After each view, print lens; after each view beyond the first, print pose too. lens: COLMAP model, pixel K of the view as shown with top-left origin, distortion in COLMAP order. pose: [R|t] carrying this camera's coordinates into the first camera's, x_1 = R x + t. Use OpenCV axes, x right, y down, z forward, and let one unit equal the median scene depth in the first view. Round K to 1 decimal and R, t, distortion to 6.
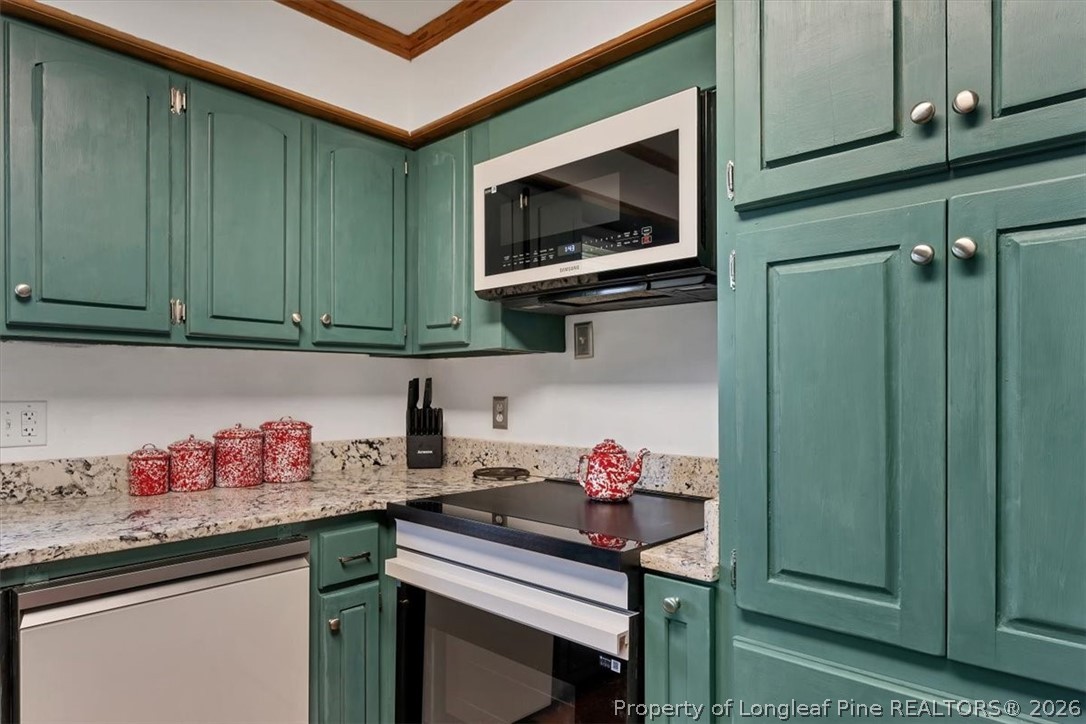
lens RADIAL K [[647.3, 0, 541.5], [0, 647.3, 392.4], [0, 0, 1]] dist [-0.004501, 0.001281]
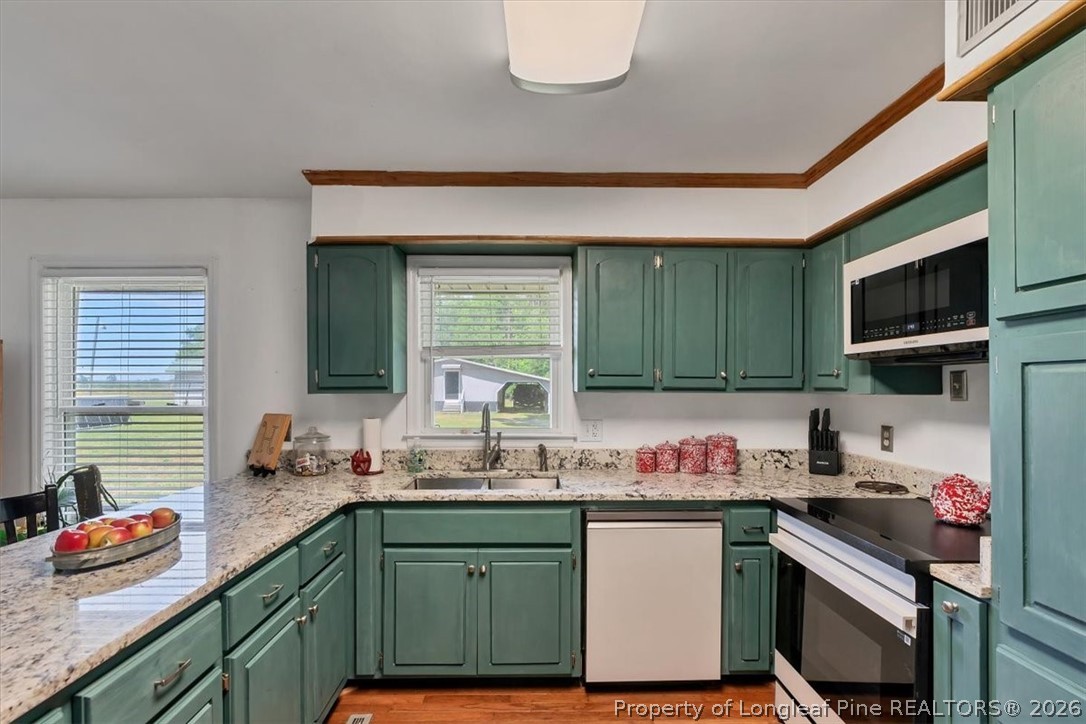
lens RADIAL K [[513.1, 0, 540.3], [0, 513.1, 383.1], [0, 0, 1]] dist [0.002499, 0.000385]
pose [[0.694128, -0.000352, -0.719852, 0.261094], [-0.007109, 0.999948, -0.007343, -0.089884], [0.719817, 0.010214, 0.694089, -0.260937]]
